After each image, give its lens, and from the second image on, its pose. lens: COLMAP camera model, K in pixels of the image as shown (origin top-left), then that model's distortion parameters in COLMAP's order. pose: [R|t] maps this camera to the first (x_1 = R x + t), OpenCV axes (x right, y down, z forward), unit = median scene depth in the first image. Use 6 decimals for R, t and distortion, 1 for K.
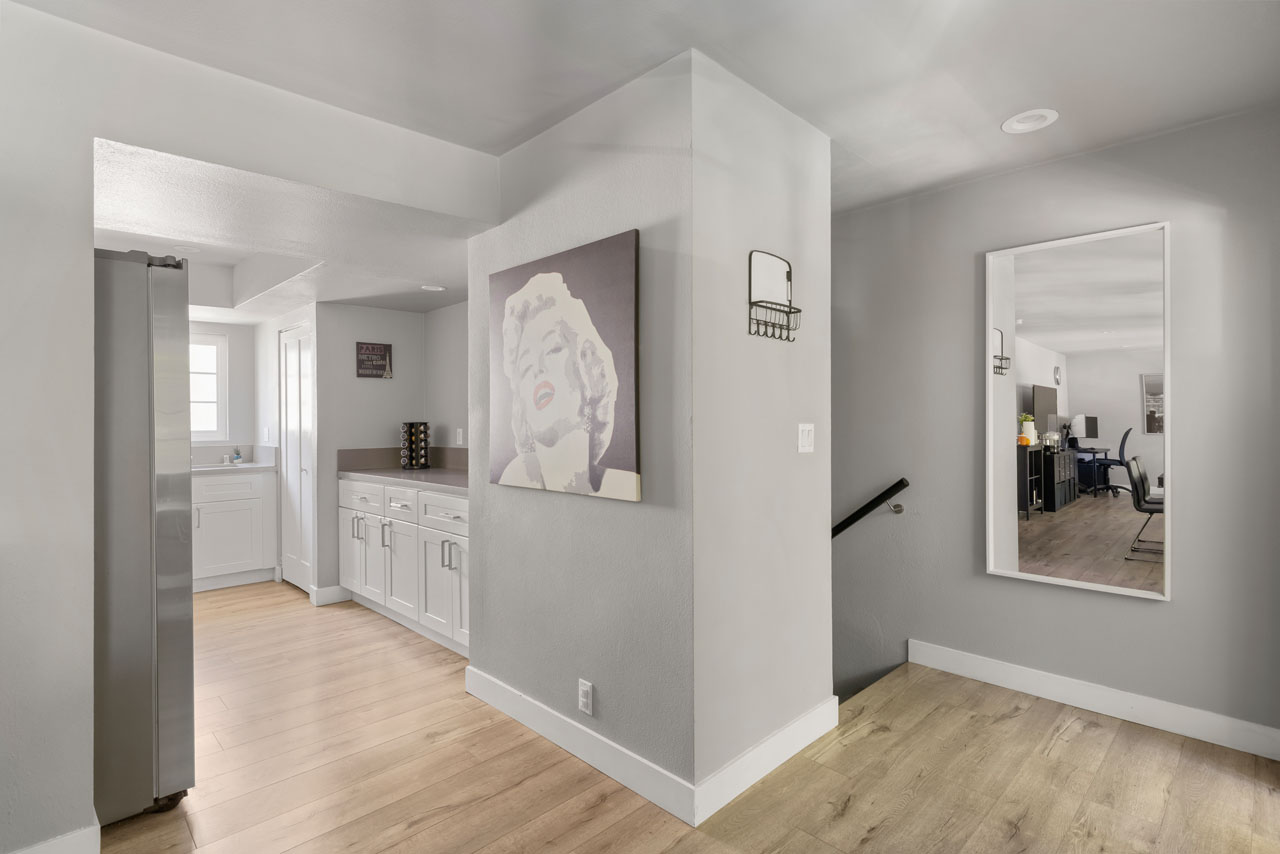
lens RADIAL K [[643.5, 0, 634.2], [0, 643.5, 428.3], [0, 0, 1]] dist [-0.003380, -0.000233]
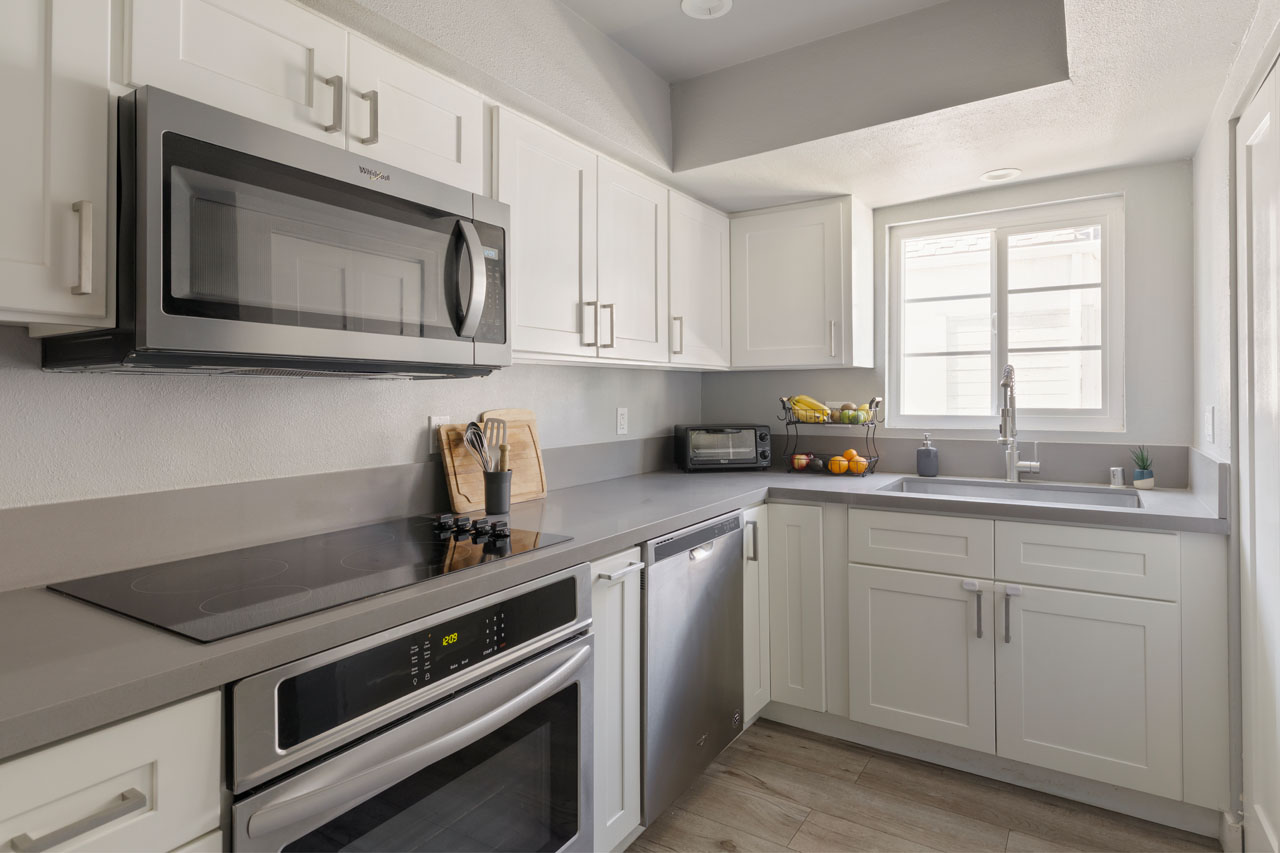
lens RADIAL K [[643.5, 0, 656.1], [0, 643.5, 385.9], [0, 0, 1]] dist [-0.003380, -0.000233]
pose [[0.189166, -0.005800, -0.981928, -0.301556], [-0.009687, 0.999923, -0.007773, -0.006798], [0.981897, 0.010983, 0.189095, 0.690595]]
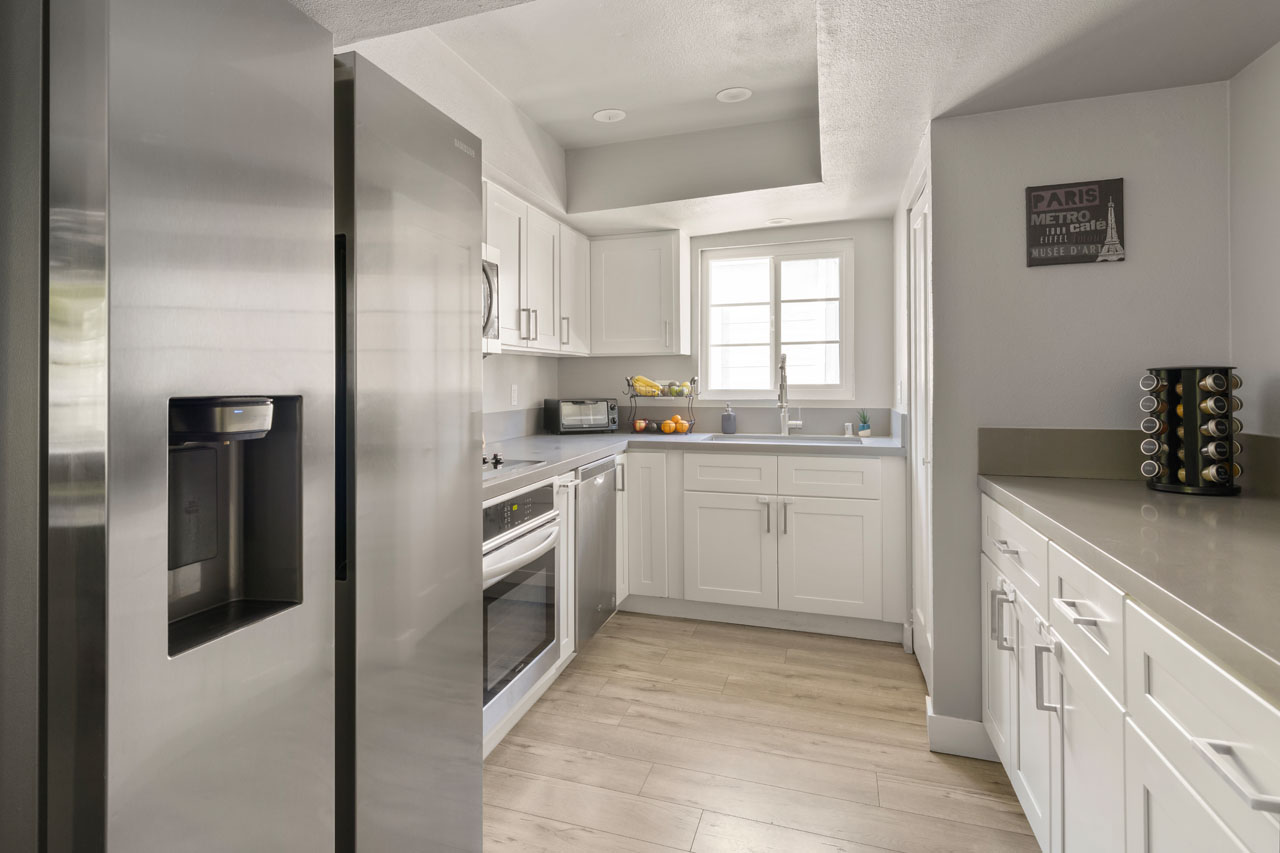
lens RADIAL K [[710.0, 0, 563.2], [0, 710.0, 373.5], [0, 0, 1]] dist [-0.013274, 0.002207]
pose [[0.408850, -0.003670, -0.912594, -0.117044], [-0.008354, 0.999935, -0.007764, 0.000543], [0.912563, 0.010798, 0.408793, 0.505893]]
